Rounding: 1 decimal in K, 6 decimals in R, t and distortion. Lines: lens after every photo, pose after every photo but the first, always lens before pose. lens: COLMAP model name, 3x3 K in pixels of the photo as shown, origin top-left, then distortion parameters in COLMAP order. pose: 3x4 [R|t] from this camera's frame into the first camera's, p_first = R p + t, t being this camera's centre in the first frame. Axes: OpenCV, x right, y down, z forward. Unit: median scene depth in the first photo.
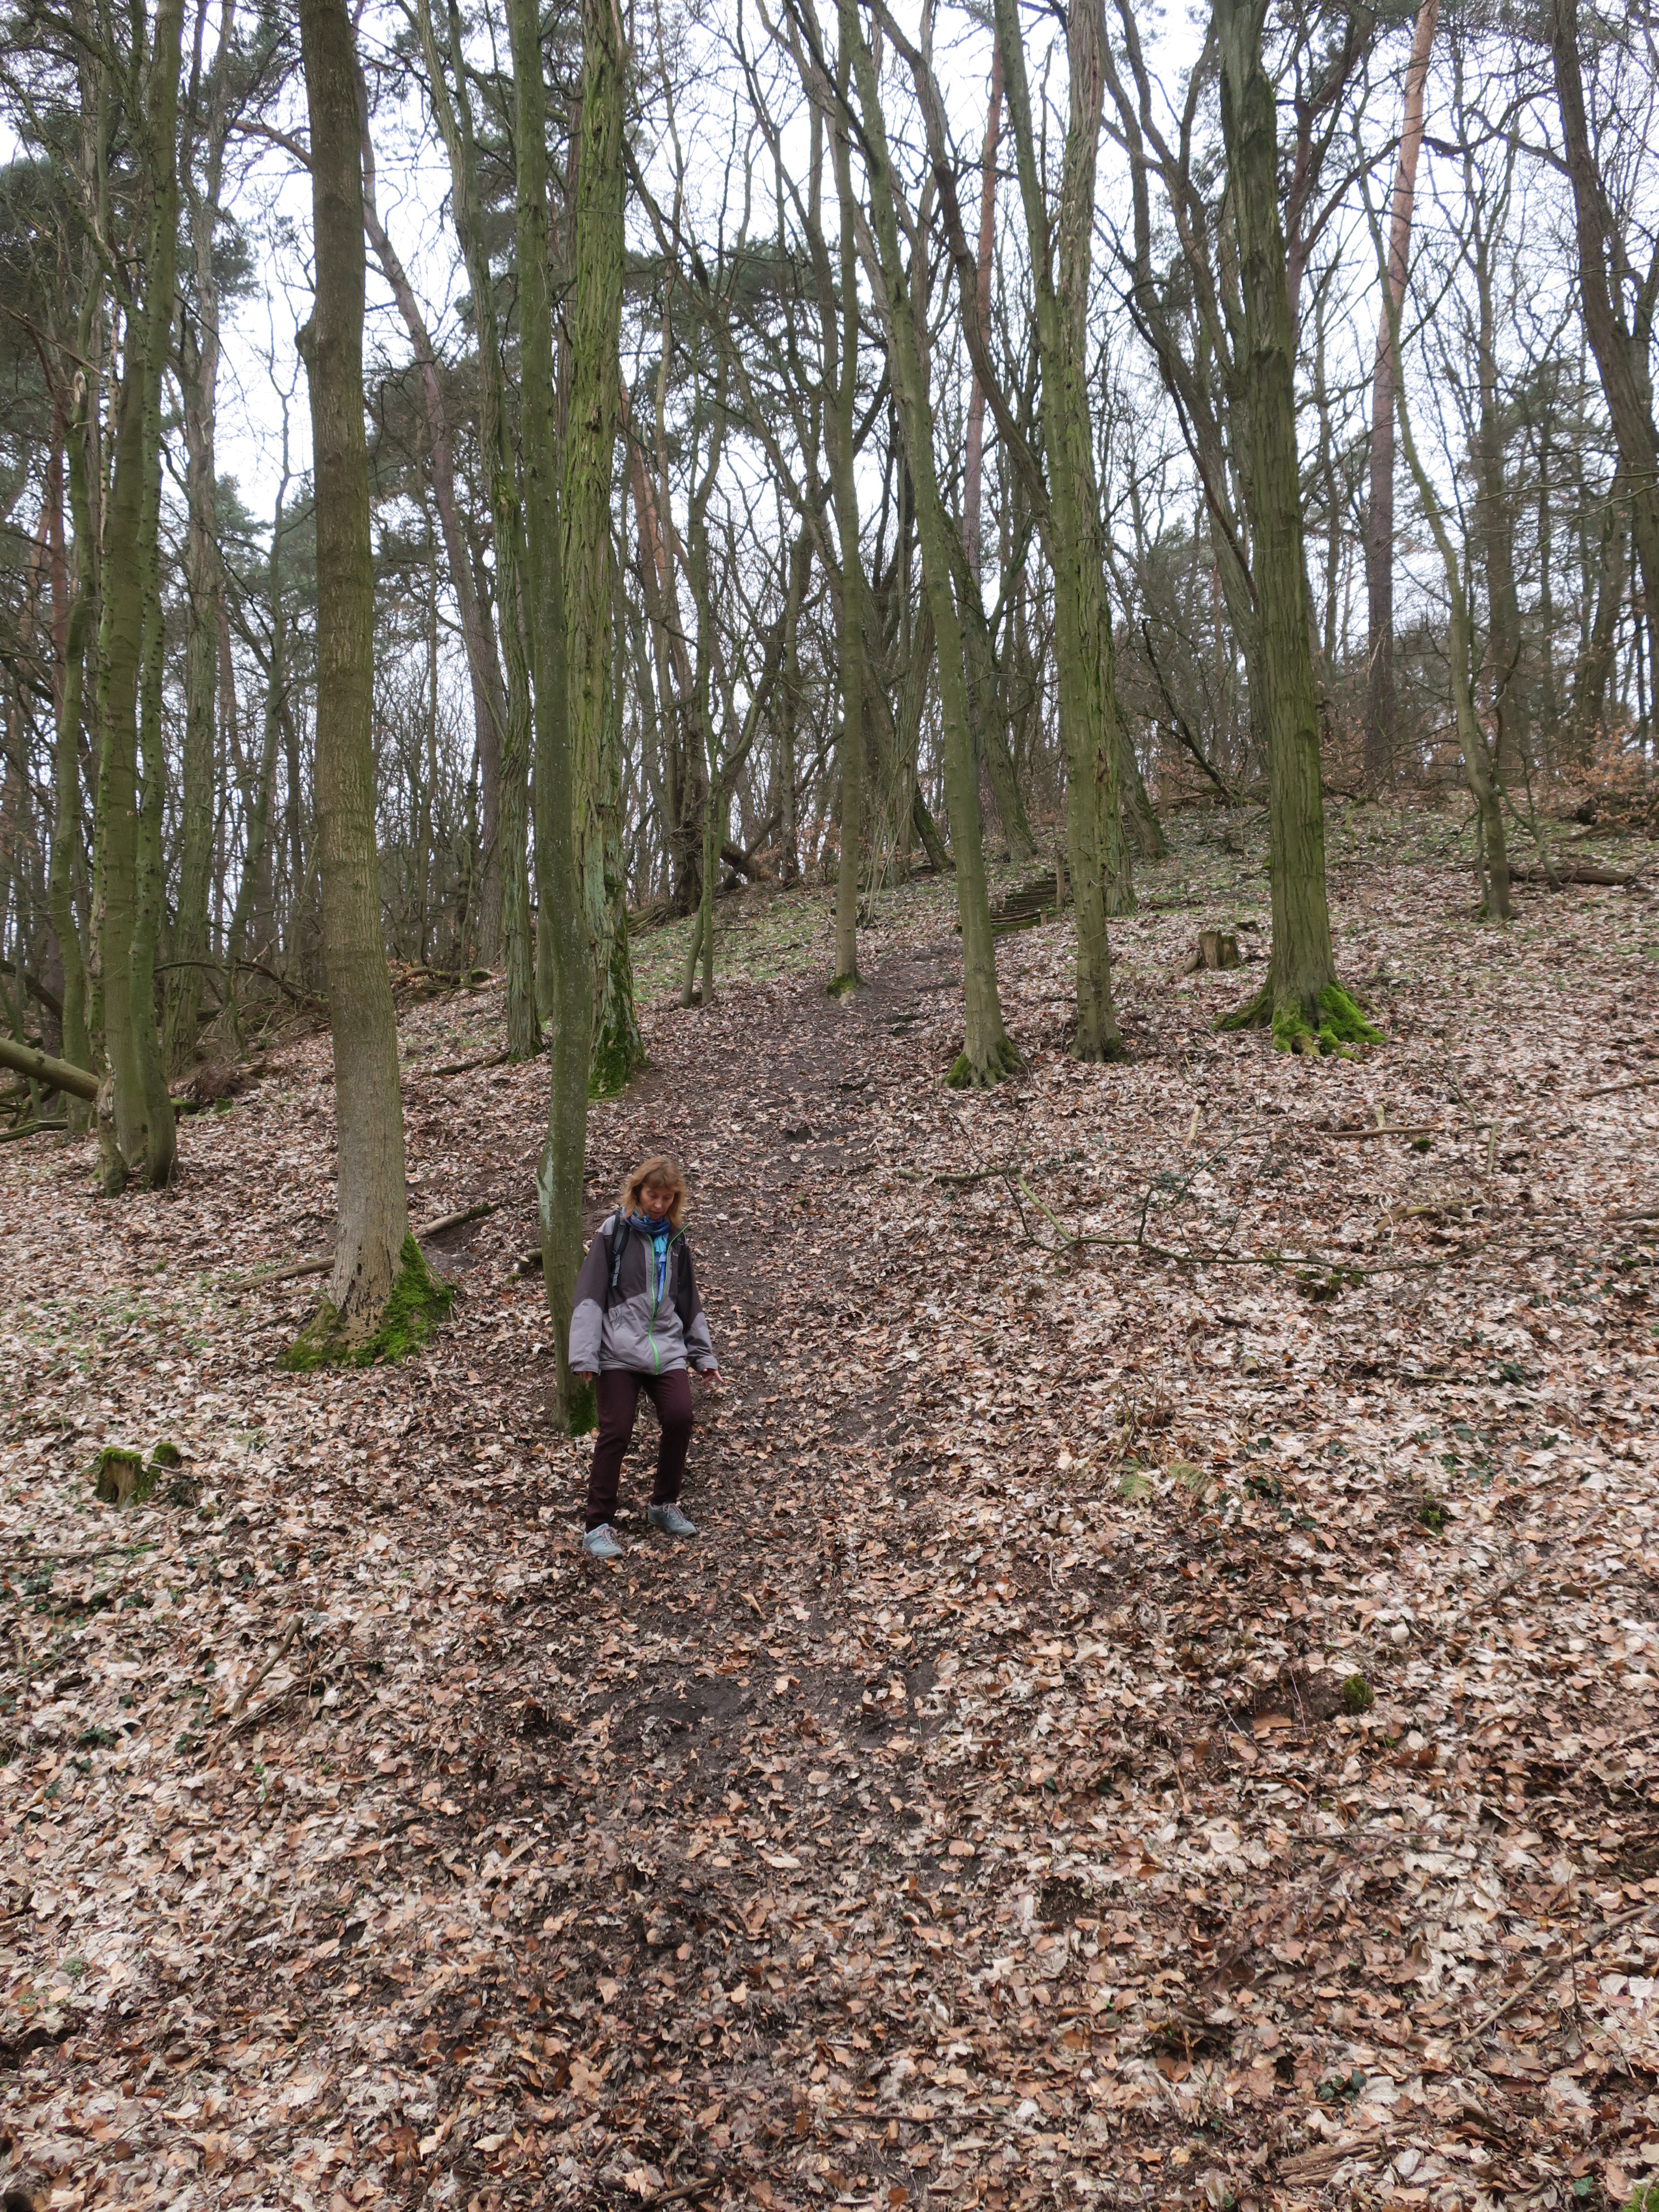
lens RADIAL K [[2009.9, 0, 829.4], [0, 2009.9, 1107.3], [0, 0, 1]] dist [0.003381, 0.008519]
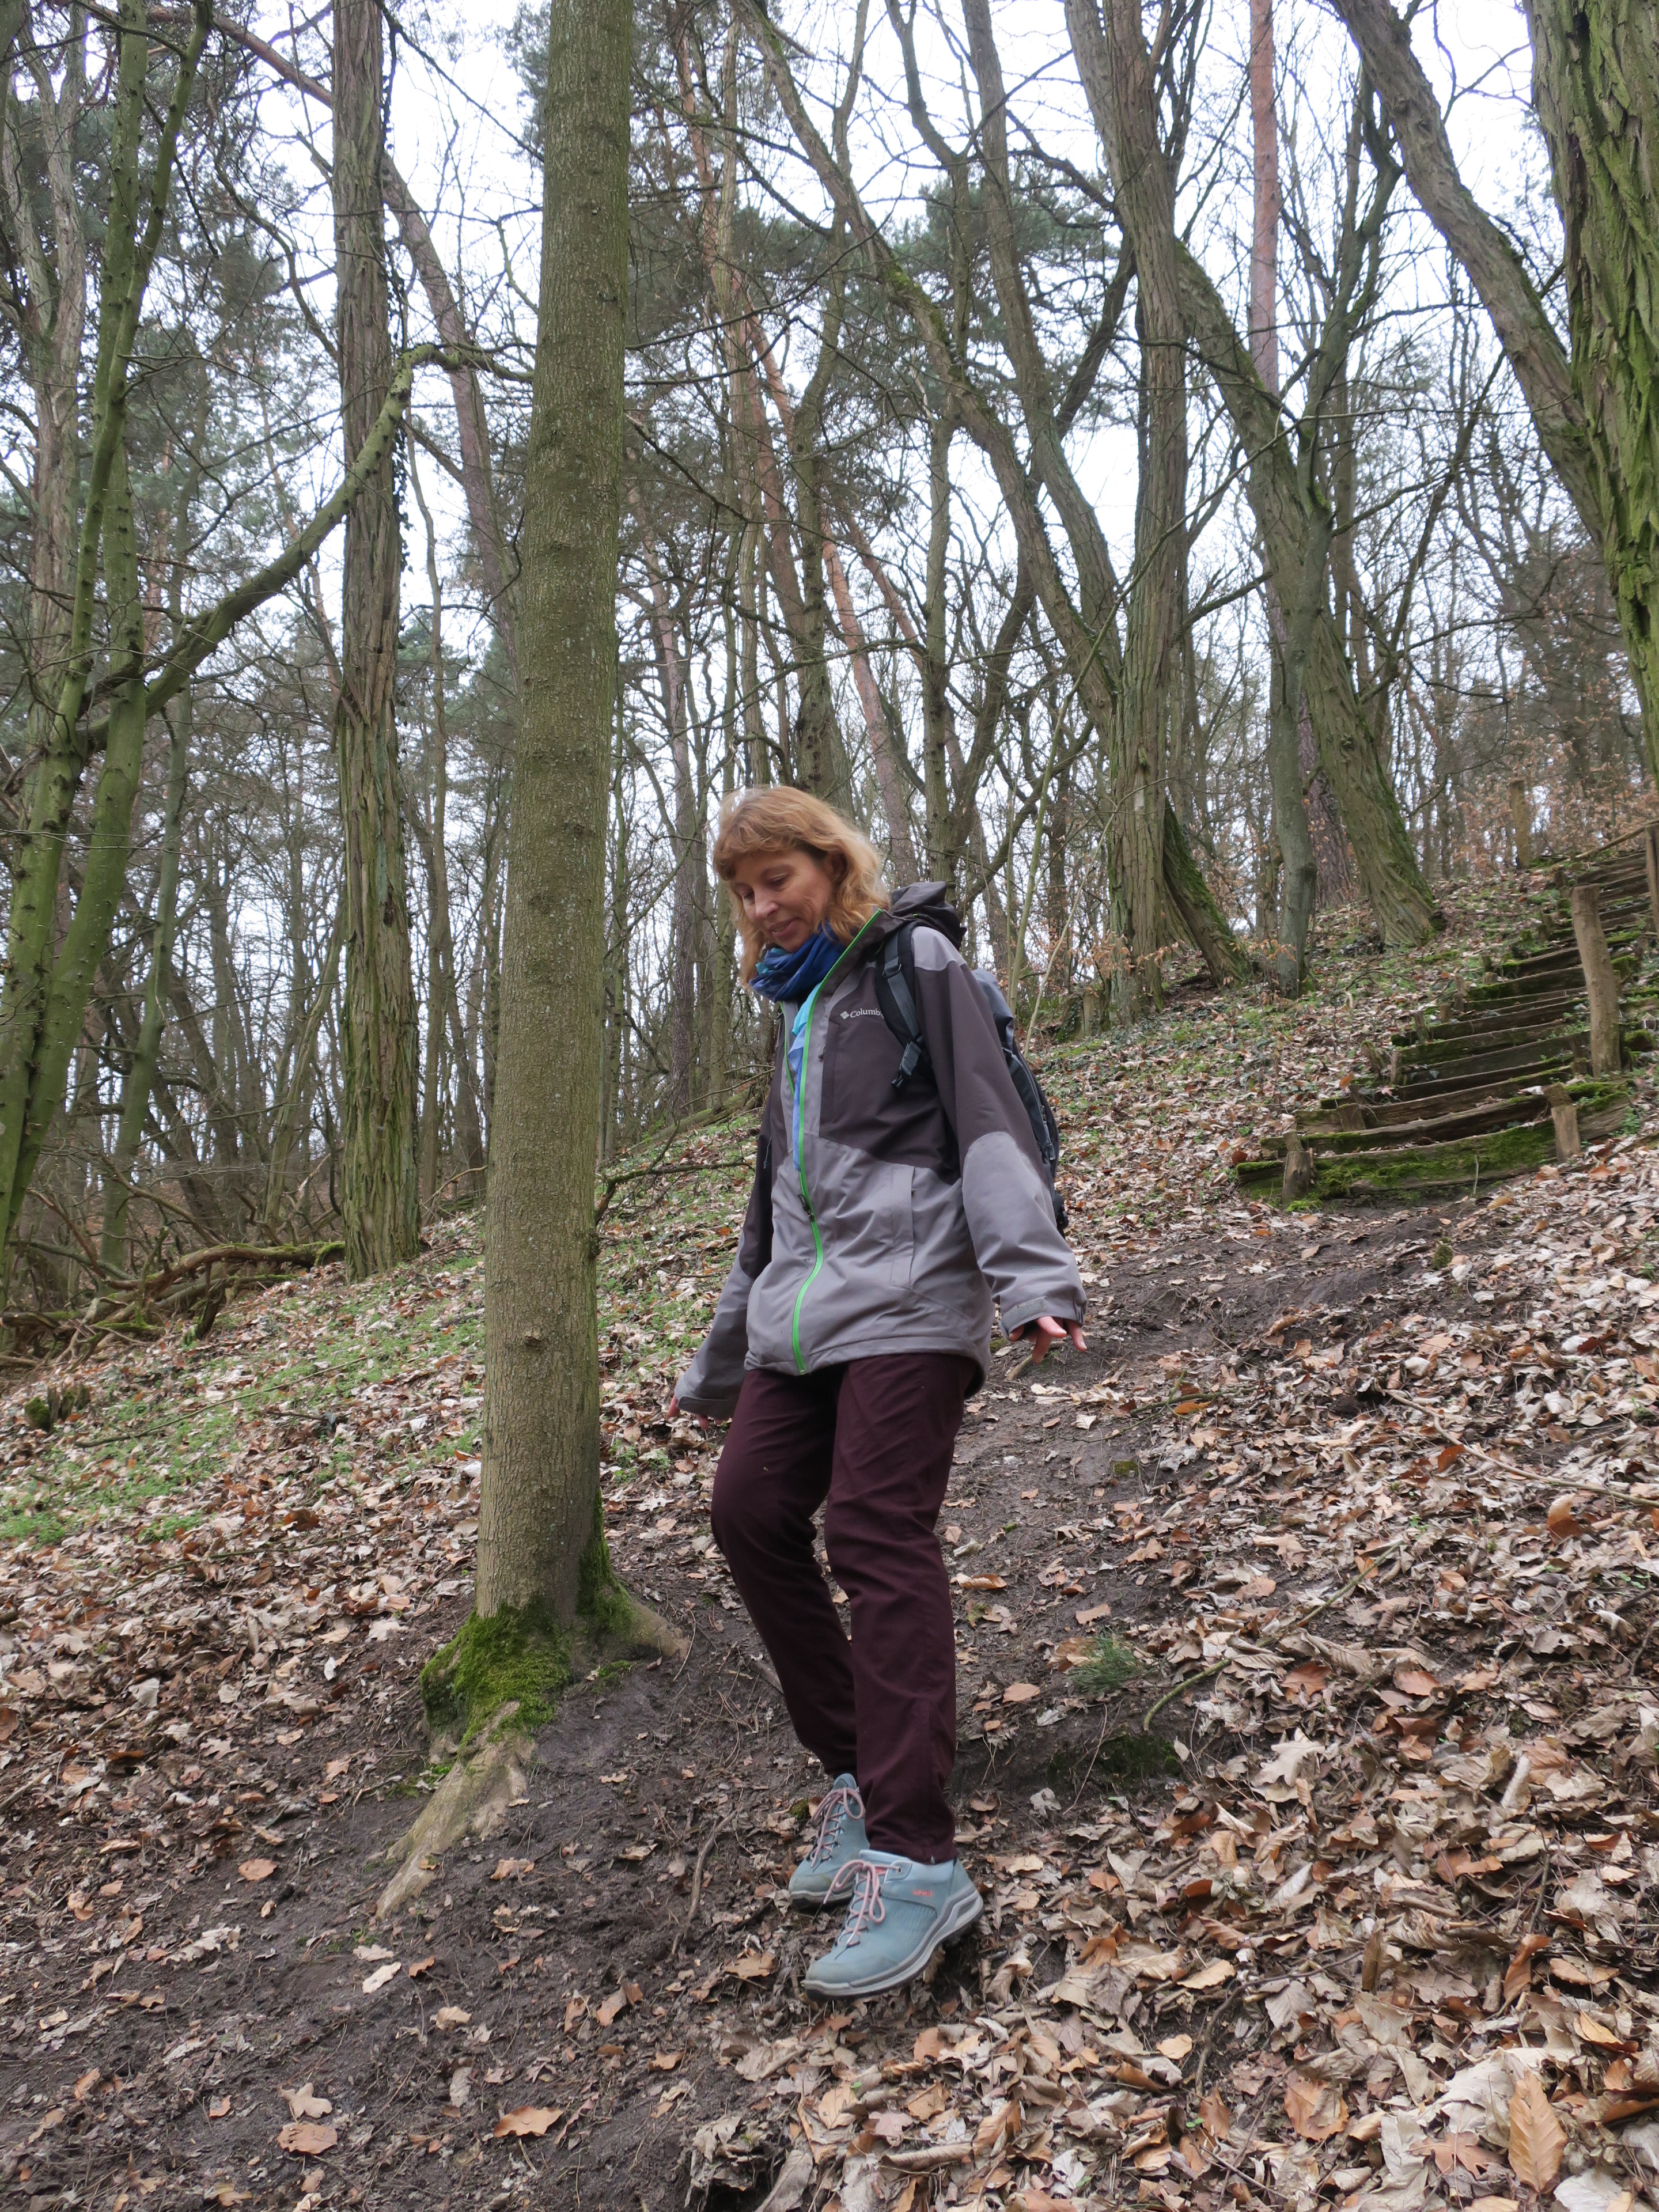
lens RADIAL K [[2009.9, 0, 820.2], [0, 2009.9, 1126.2], [0, 0, 1]] dist [0.003381, 0.008519]
pose [[0.981968, -0.067257, -0.176680, 0.042129], [0.056426, 0.996247, -0.065635, -0.060116], [0.180431, 0.054482, 0.982077, 0.531738]]
